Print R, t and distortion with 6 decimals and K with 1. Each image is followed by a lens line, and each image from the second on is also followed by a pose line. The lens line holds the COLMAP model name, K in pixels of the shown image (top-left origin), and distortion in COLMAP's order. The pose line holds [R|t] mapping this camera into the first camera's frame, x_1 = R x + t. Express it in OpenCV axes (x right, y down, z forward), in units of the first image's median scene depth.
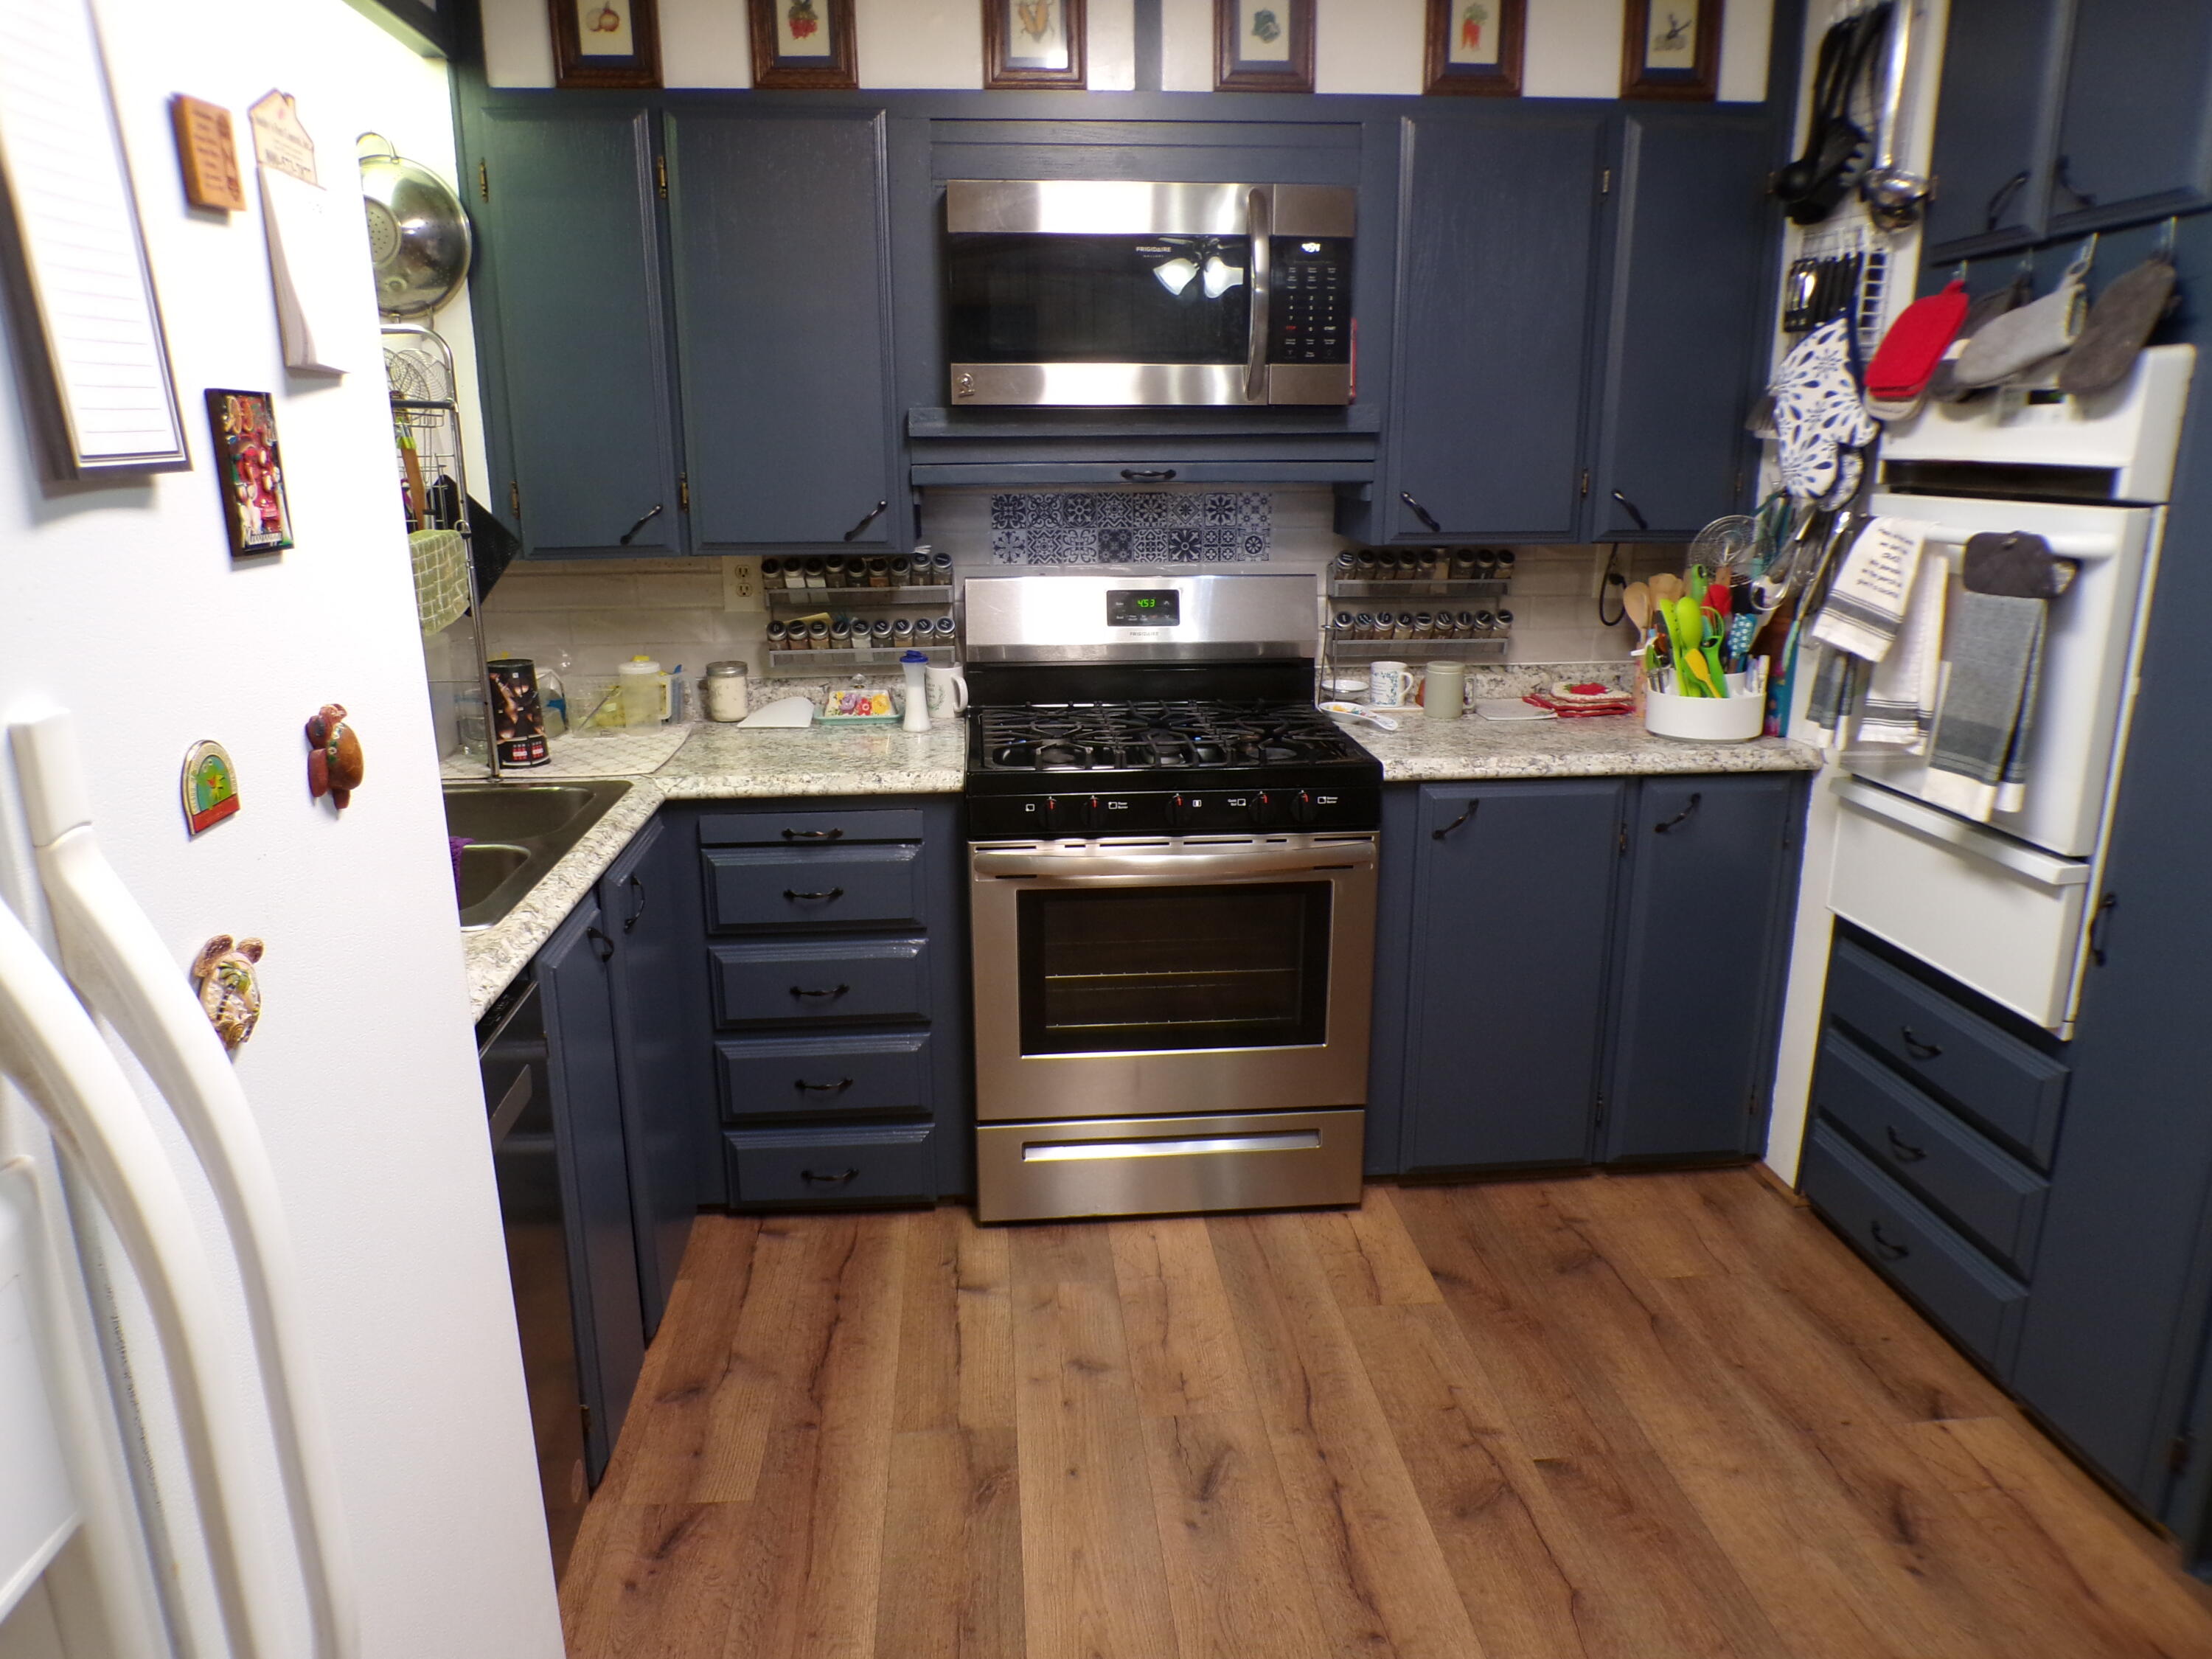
lens RADIAL K [[1497.0, 0, 1088.2], [0, 1497.0, 827.2], [0, 0, 1]] dist [-0.030275, 0.005209]
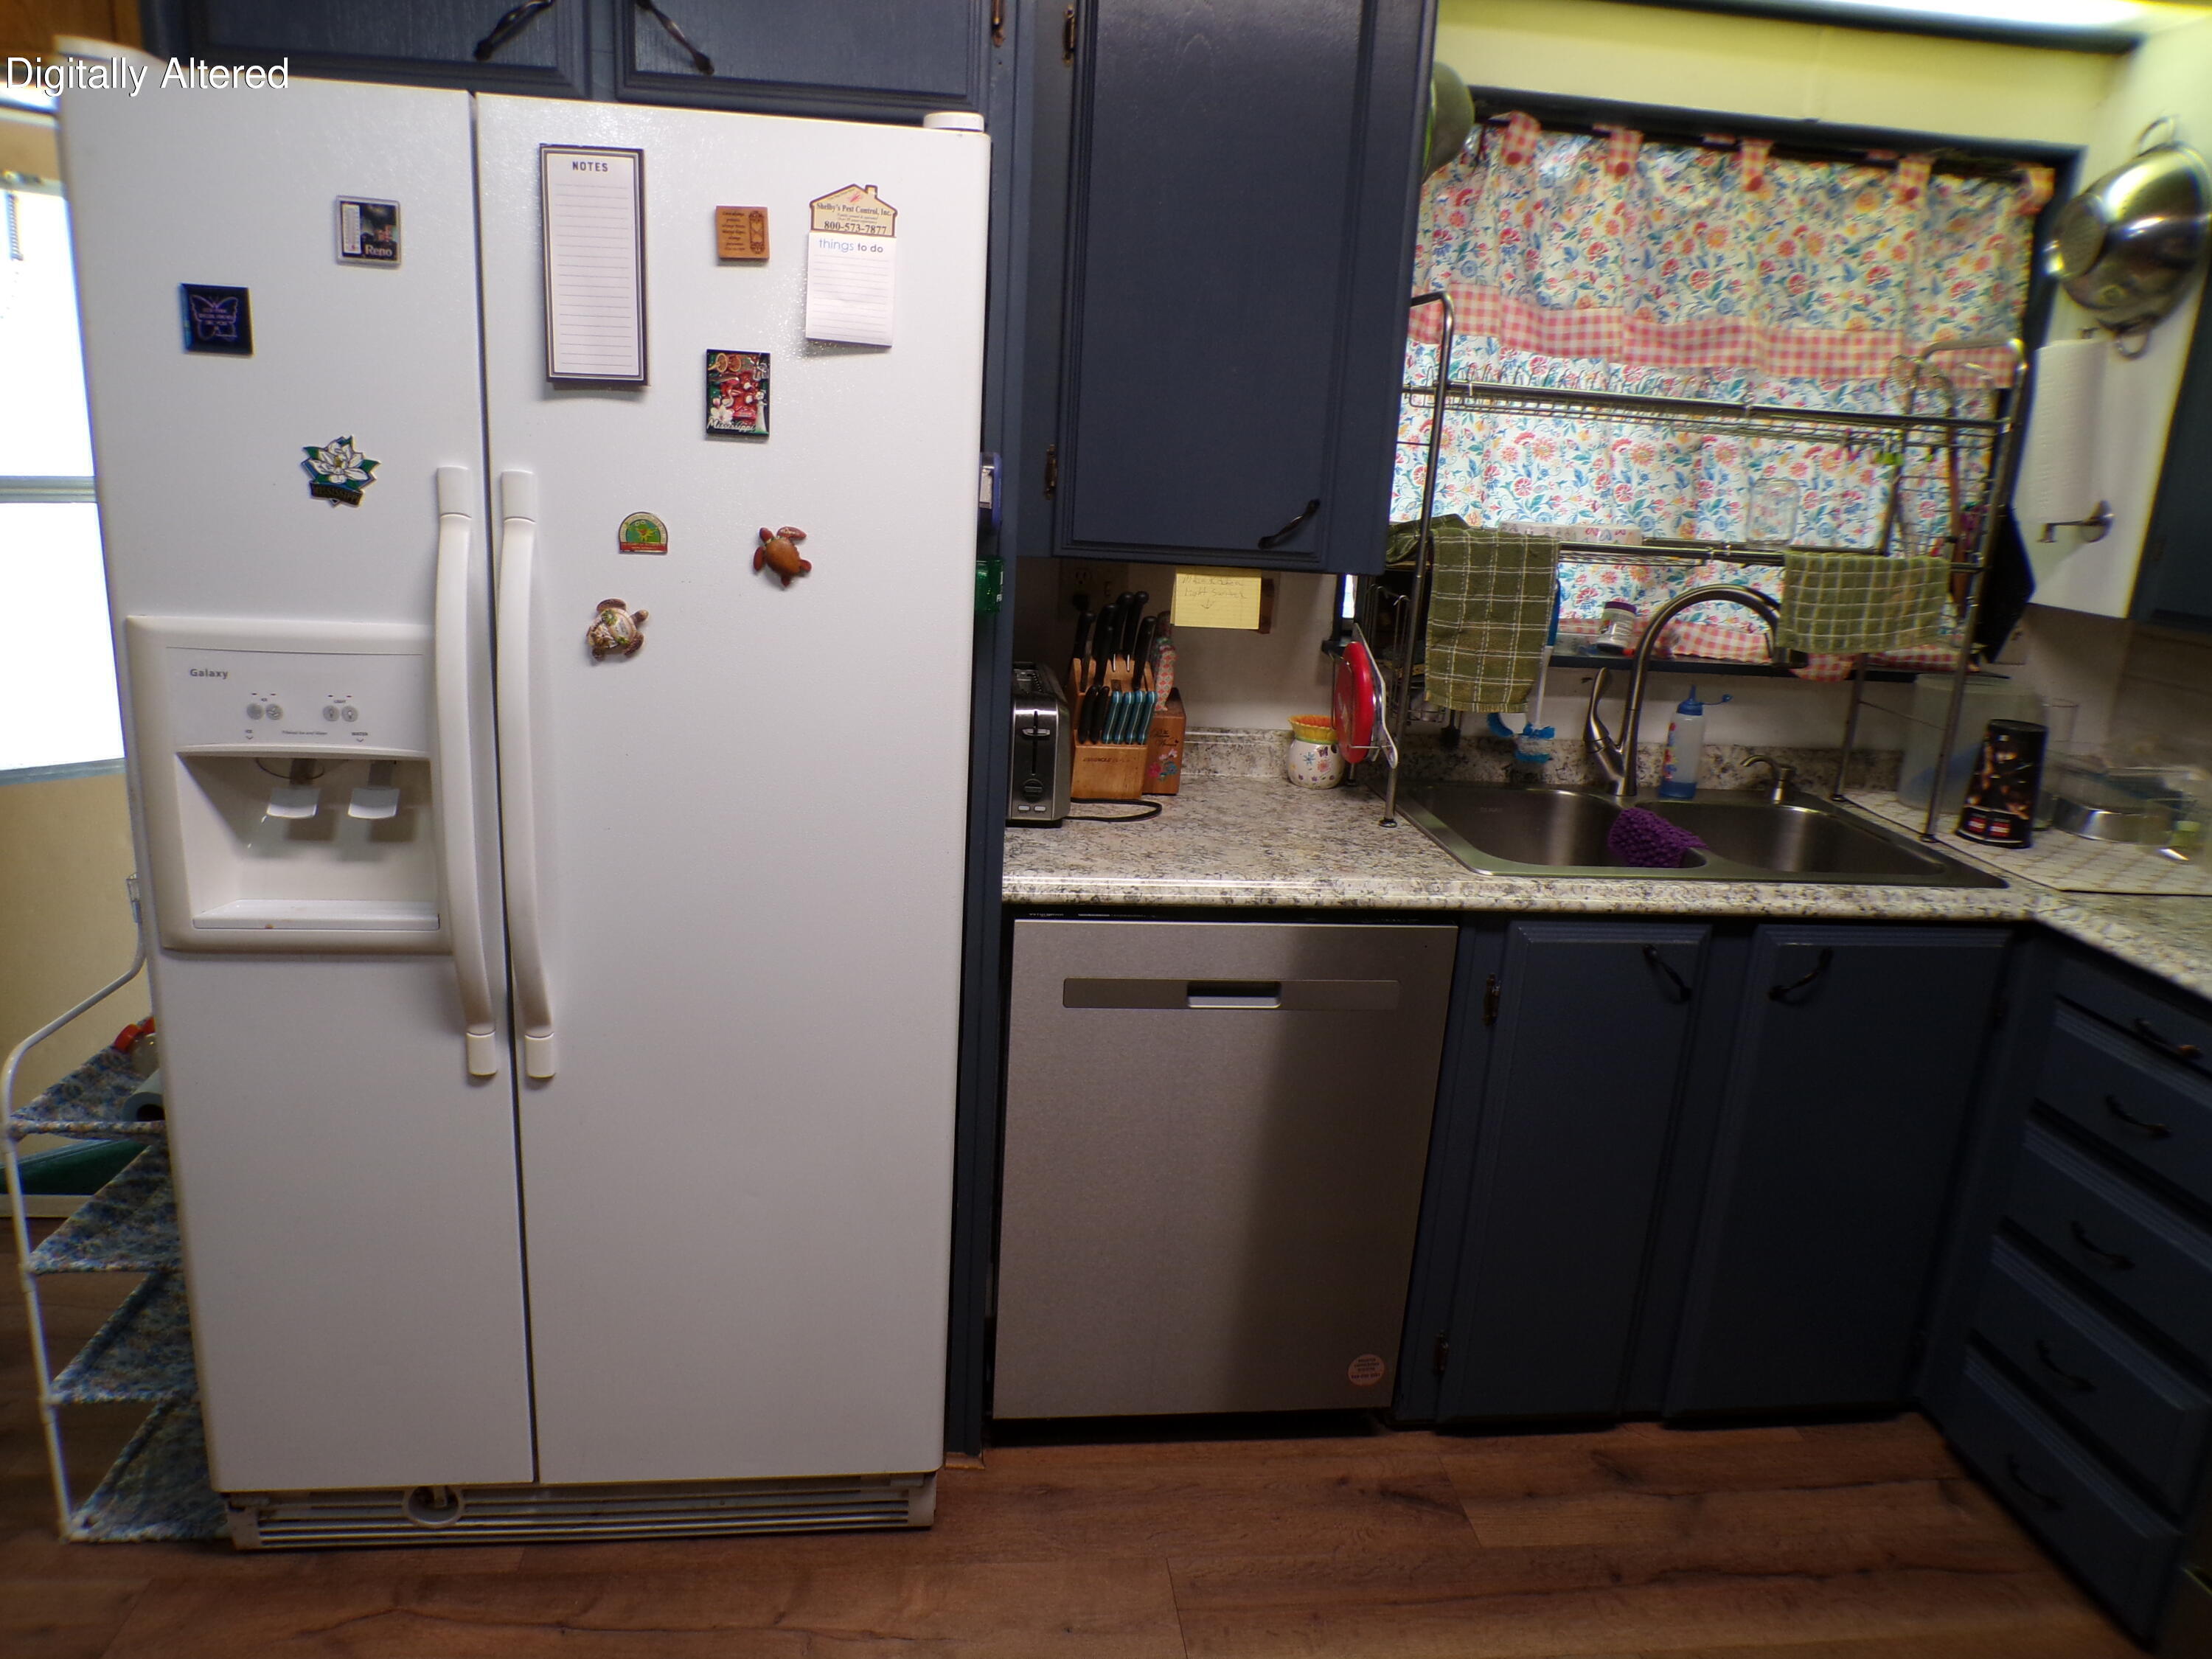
lens RADIAL K [[1497.0, 0, 1086.0], [0, 1497.0, 836.6], [0, 0, 1]] dist [-0.030275, 0.005209]
pose [[0.030946, 0.275535, -0.960793, 0.443862], [-0.309961, 0.916509, 0.252852, -0.101762], [0.950245, 0.289984, 0.113768, 0.410651]]
